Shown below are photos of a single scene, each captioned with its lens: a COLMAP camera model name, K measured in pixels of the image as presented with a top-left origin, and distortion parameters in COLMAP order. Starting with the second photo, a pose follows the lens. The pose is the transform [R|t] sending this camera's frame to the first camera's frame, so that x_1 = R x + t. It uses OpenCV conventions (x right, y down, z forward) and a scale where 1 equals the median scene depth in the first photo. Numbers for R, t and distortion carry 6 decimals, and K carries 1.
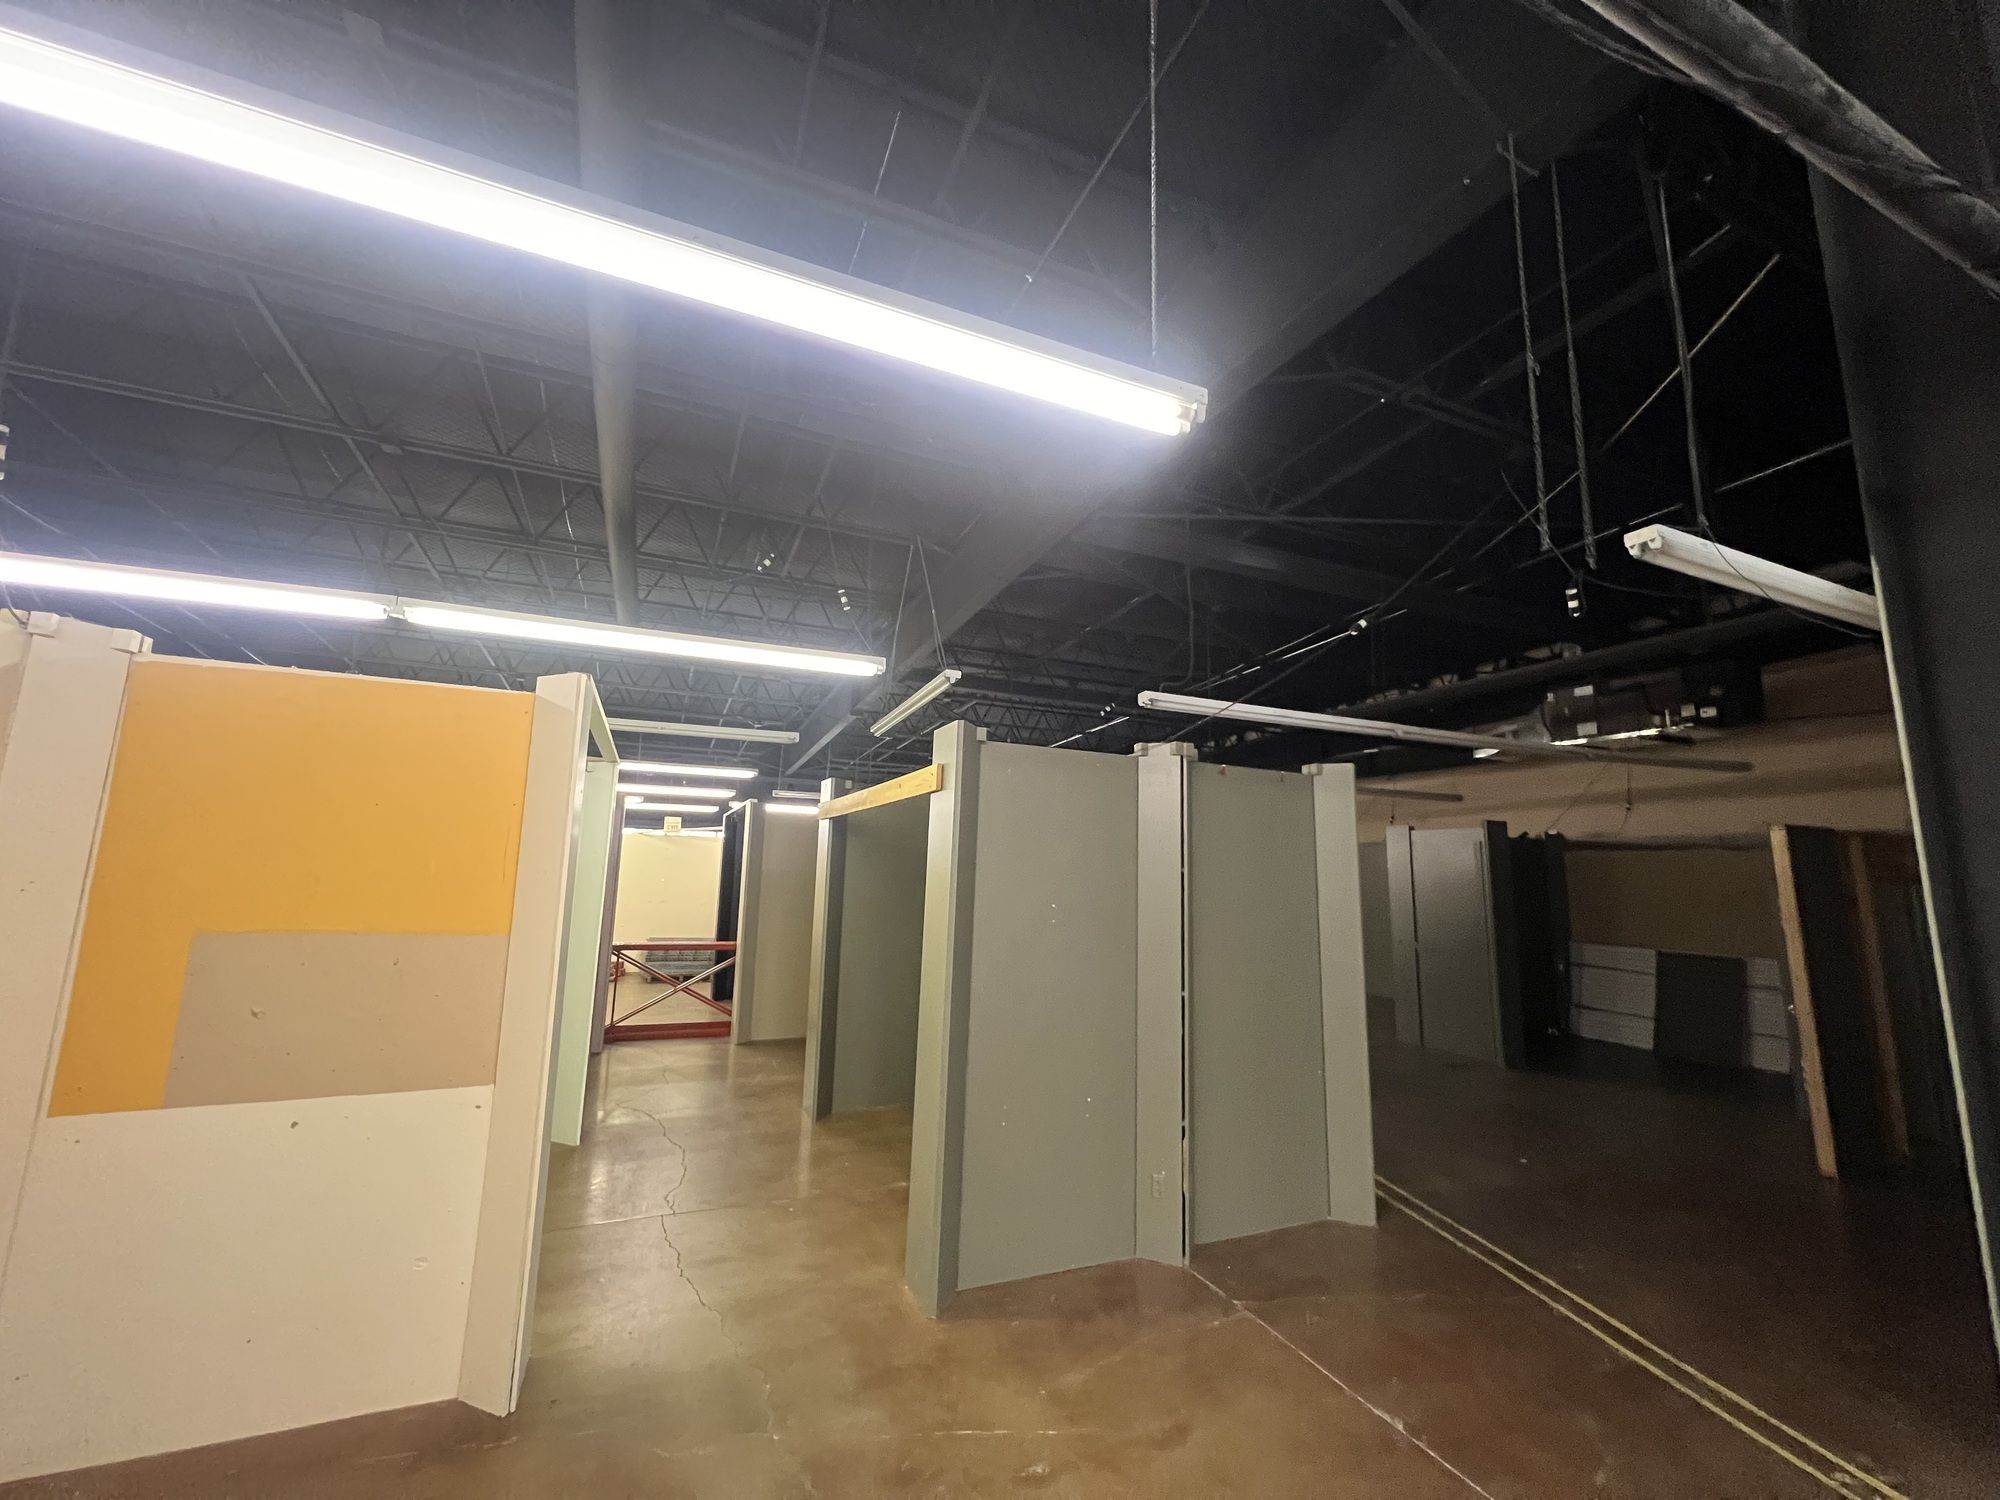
lens RADIAL K [[805.9, 0, 989.1], [0, 805.9, 747.2], [0, 0, 1]] dist [-0.000334, -0.000370]
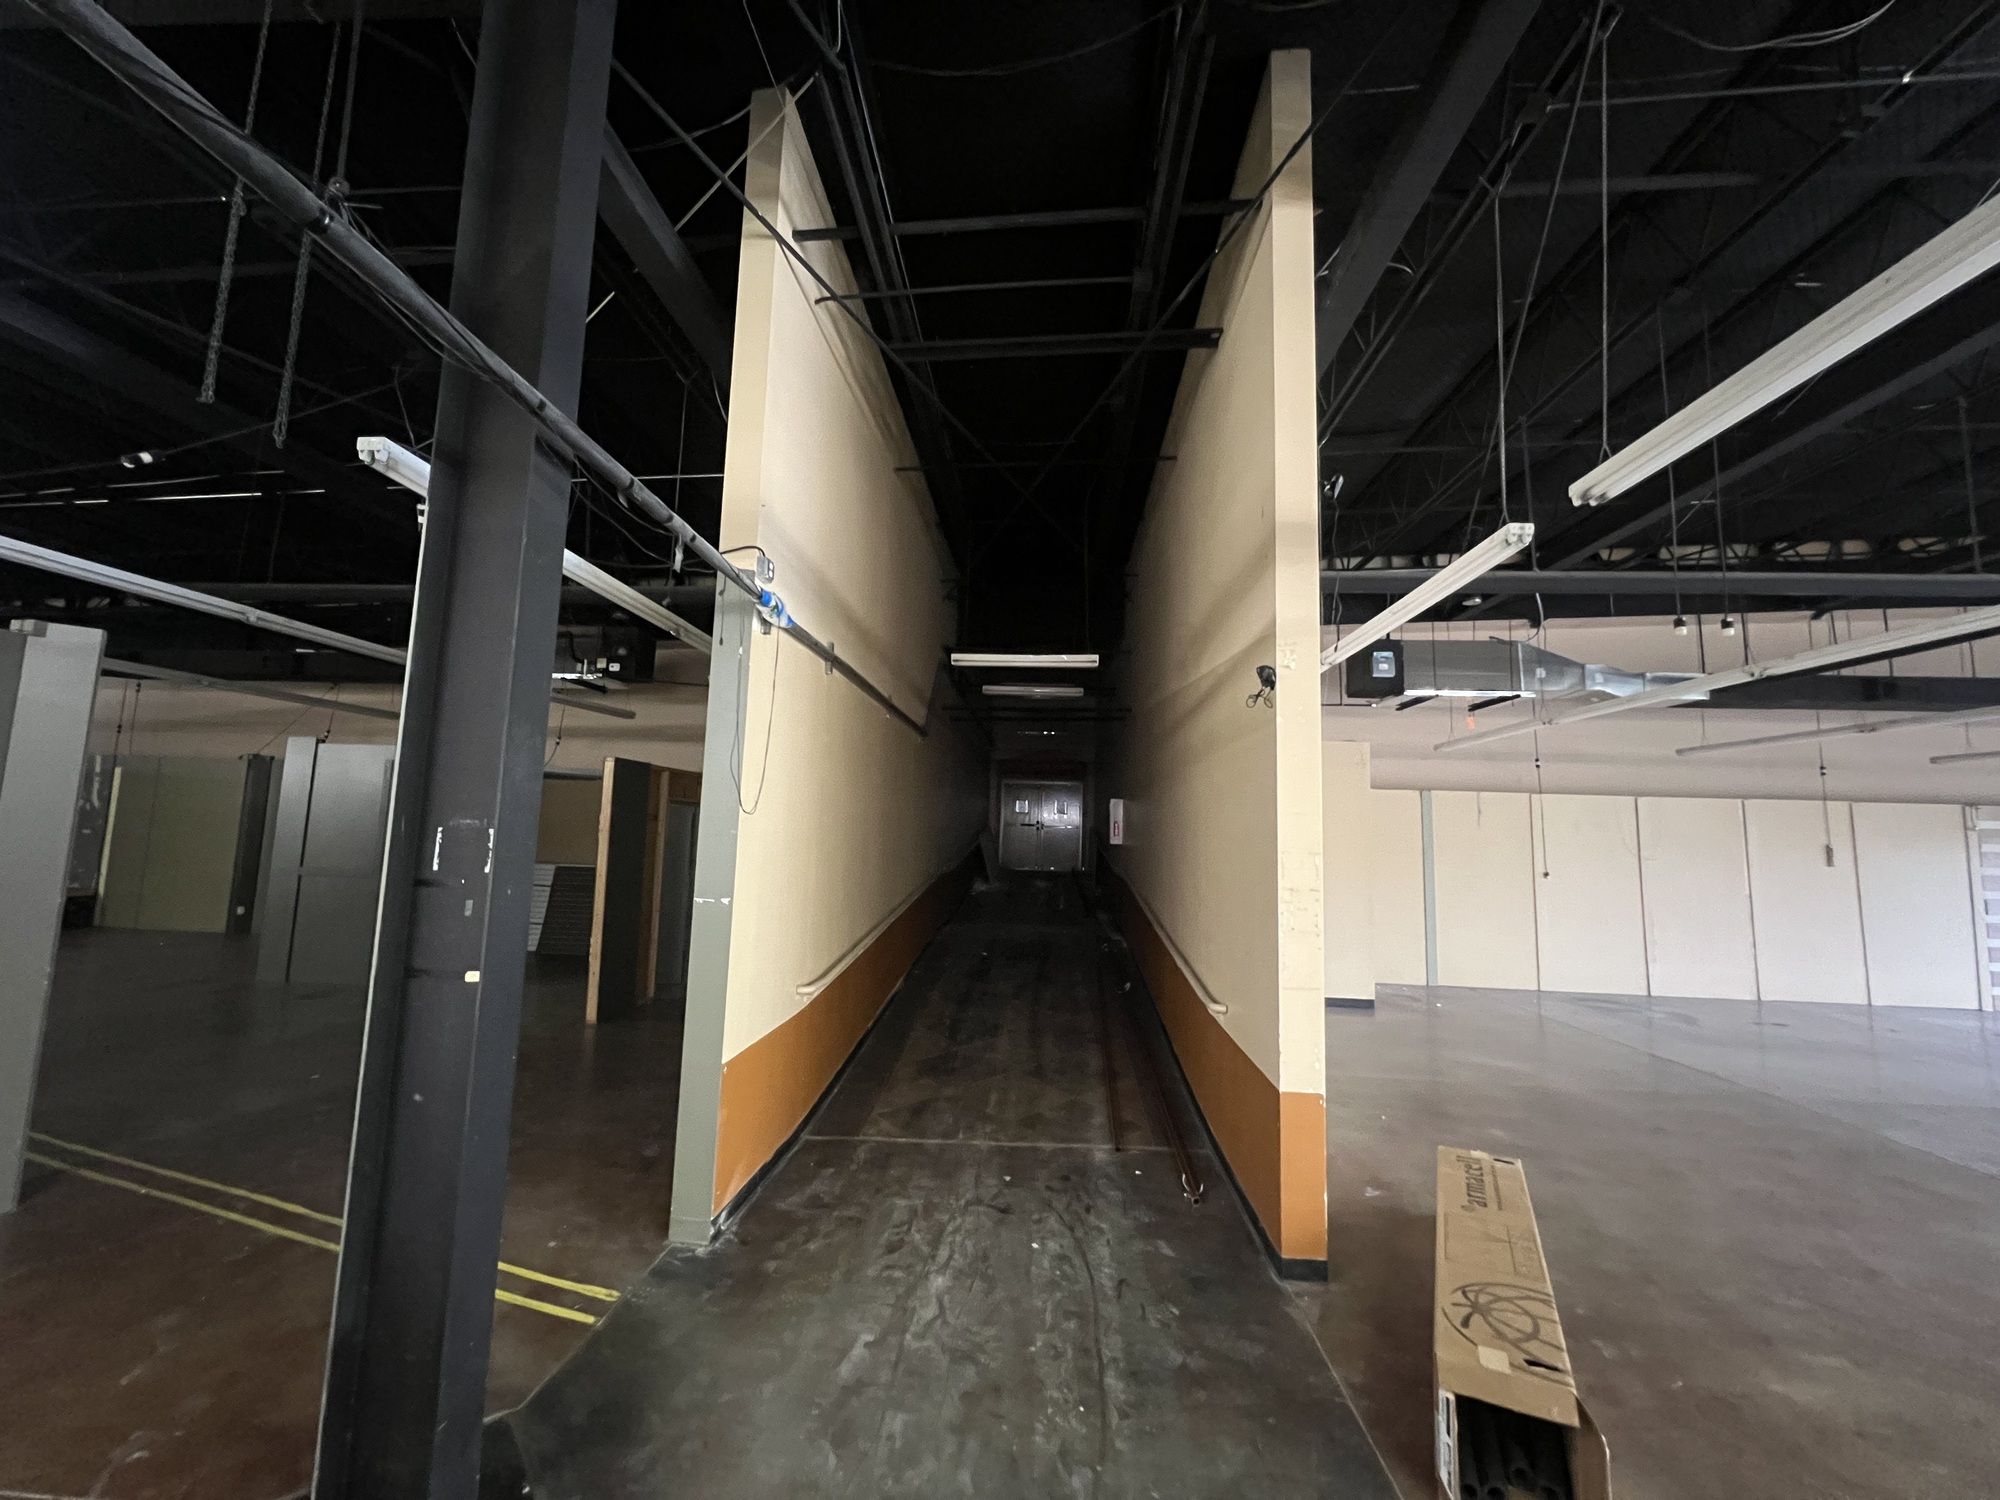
lens RADIAL K [[805.9, 0, 987.1], [0, 805.9, 744.3], [0, 0, 1]] dist [-0.000334, -0.000370]
pose [[0.456075, 0.089083, 0.885472, 0.086308], [-0.157962, 0.987282, -0.017965, 0.004376], [-0.875810, -0.131678, 0.464346, -0.069923]]
